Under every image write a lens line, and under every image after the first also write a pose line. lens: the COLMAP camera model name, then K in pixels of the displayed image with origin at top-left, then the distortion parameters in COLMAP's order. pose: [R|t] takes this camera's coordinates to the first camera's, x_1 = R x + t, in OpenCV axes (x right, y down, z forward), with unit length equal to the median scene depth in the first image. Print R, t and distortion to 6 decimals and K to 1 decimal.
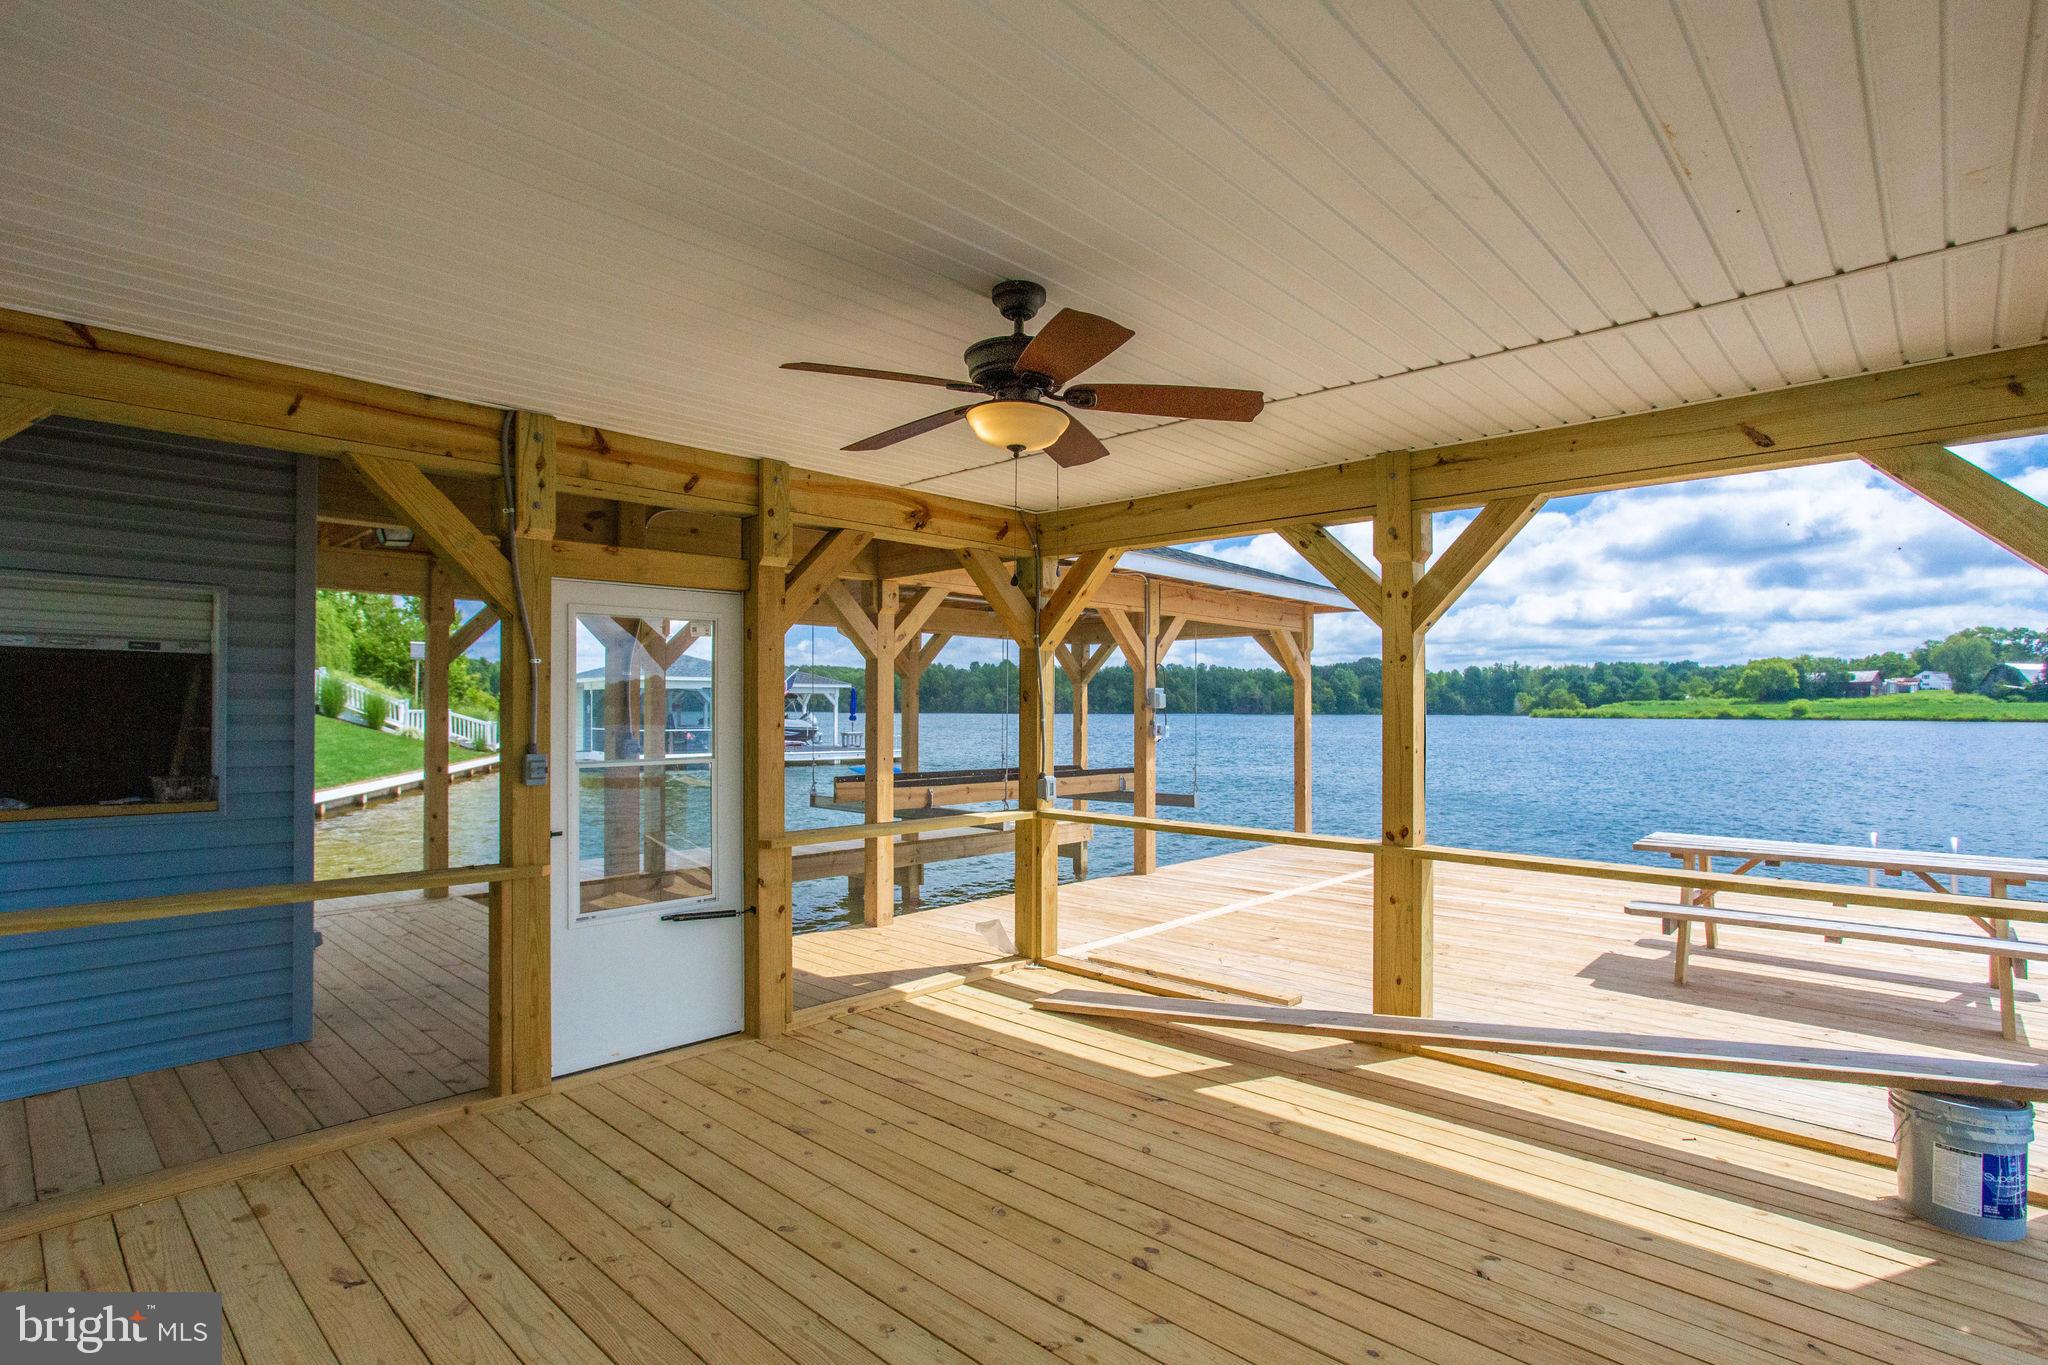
lens RADIAL K [[1000.4, 0, 1012.0], [0, 1000.4, 685.1], [0, 0, 1]] dist [-0.033468, 0.017059]
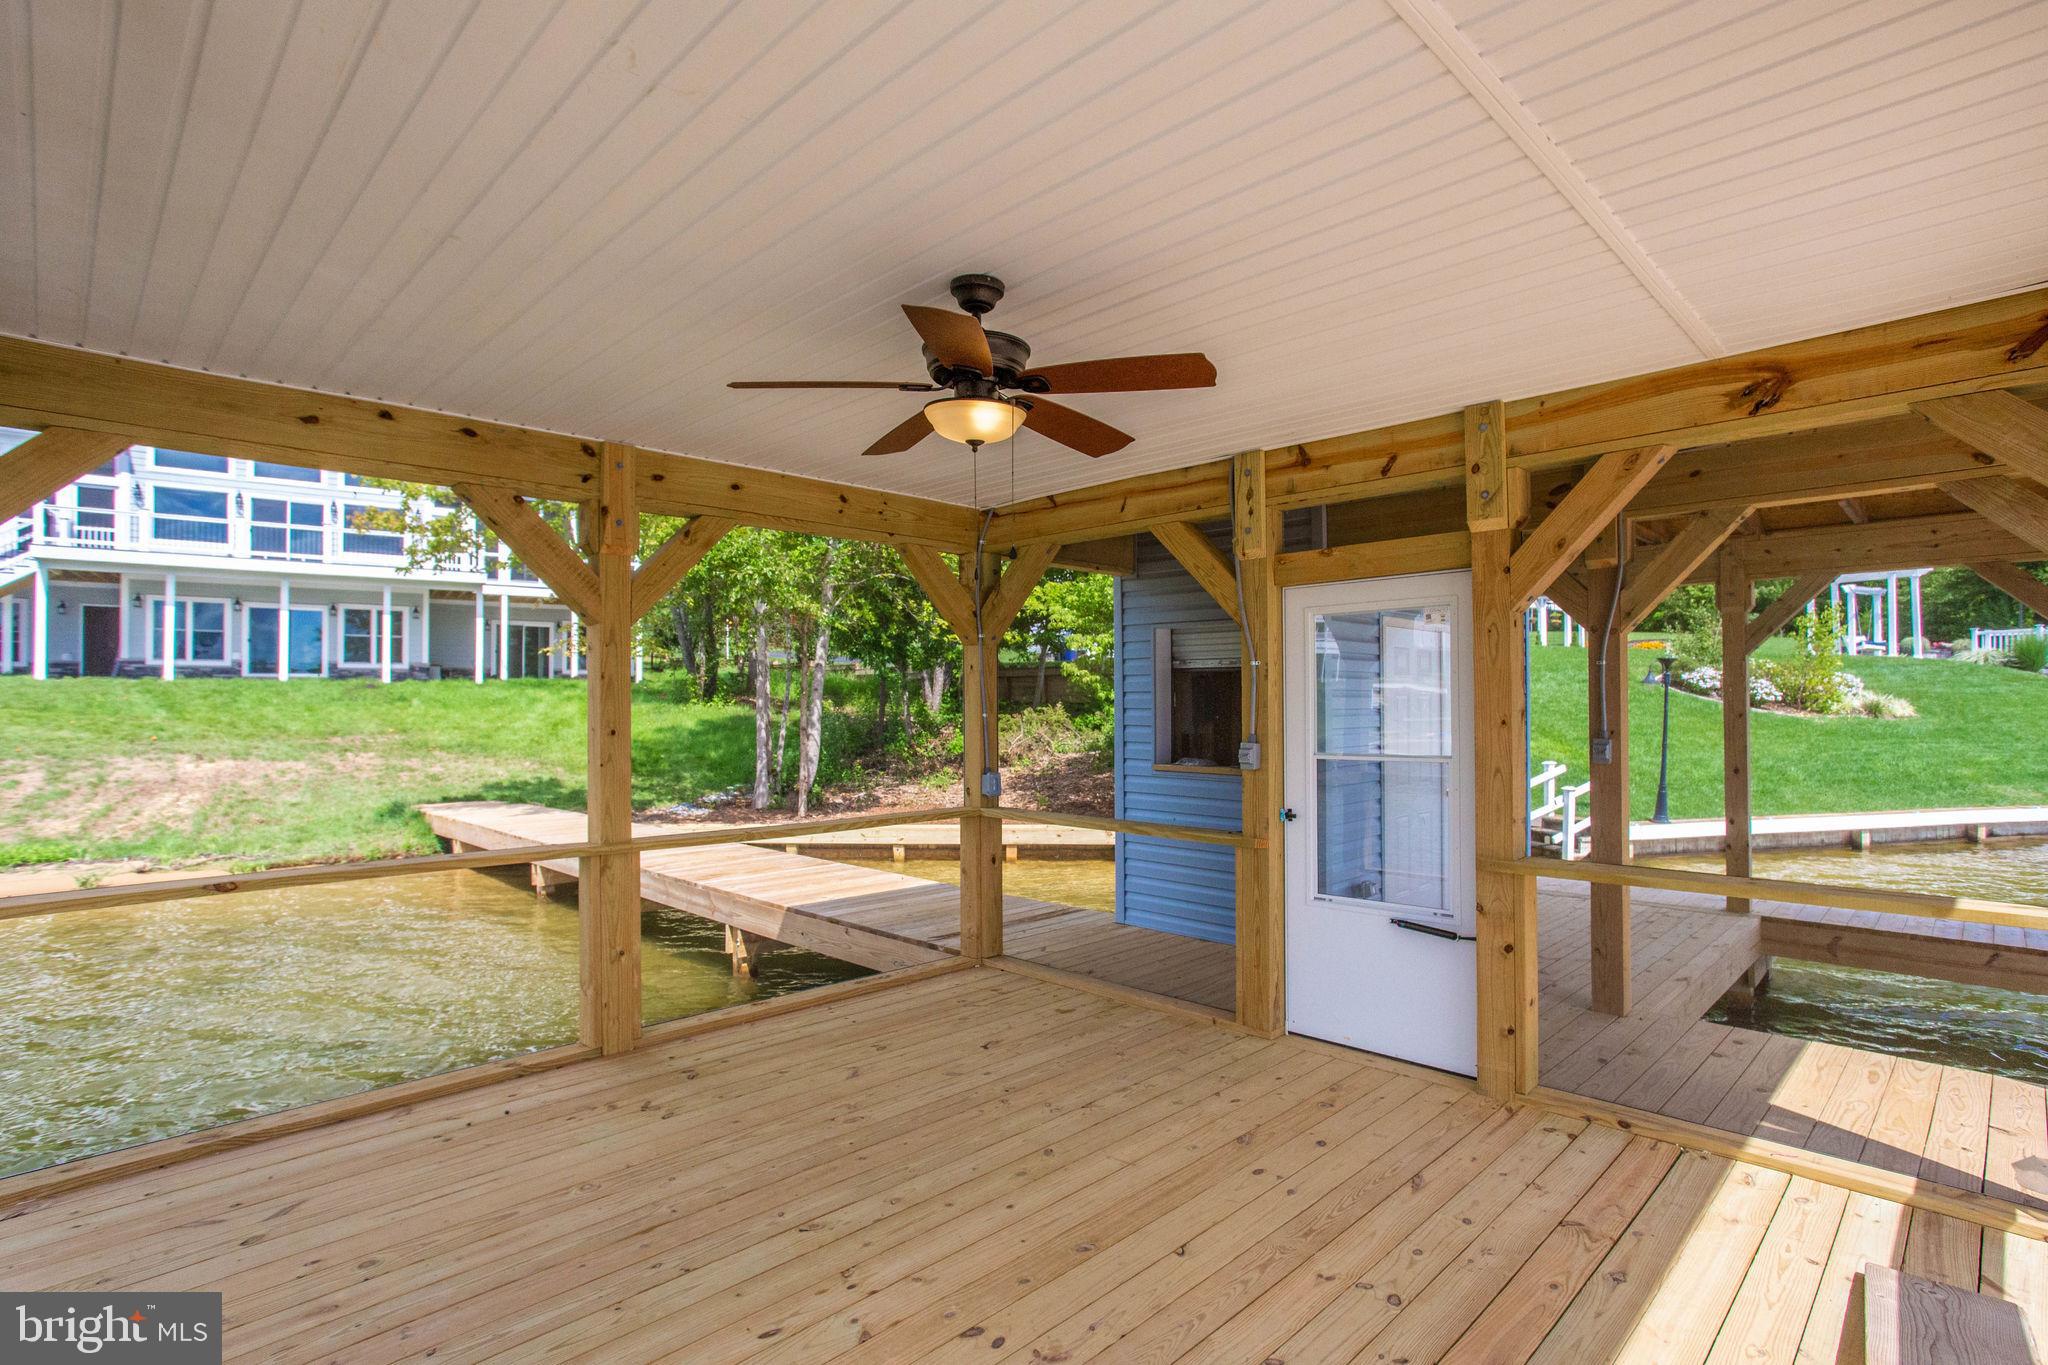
lens RADIAL K [[1000.4, 0, 1012.0], [0, 1000.4, 685.1], [0, 0, 1]] dist [-0.033468, 0.017059]
pose [[-0.011823, -0.021934, -0.999690, 0.674008], [0.025618, 0.999425, -0.022231, 0.020046], [0.999602, -0.025873, -0.011254, 0.701077]]
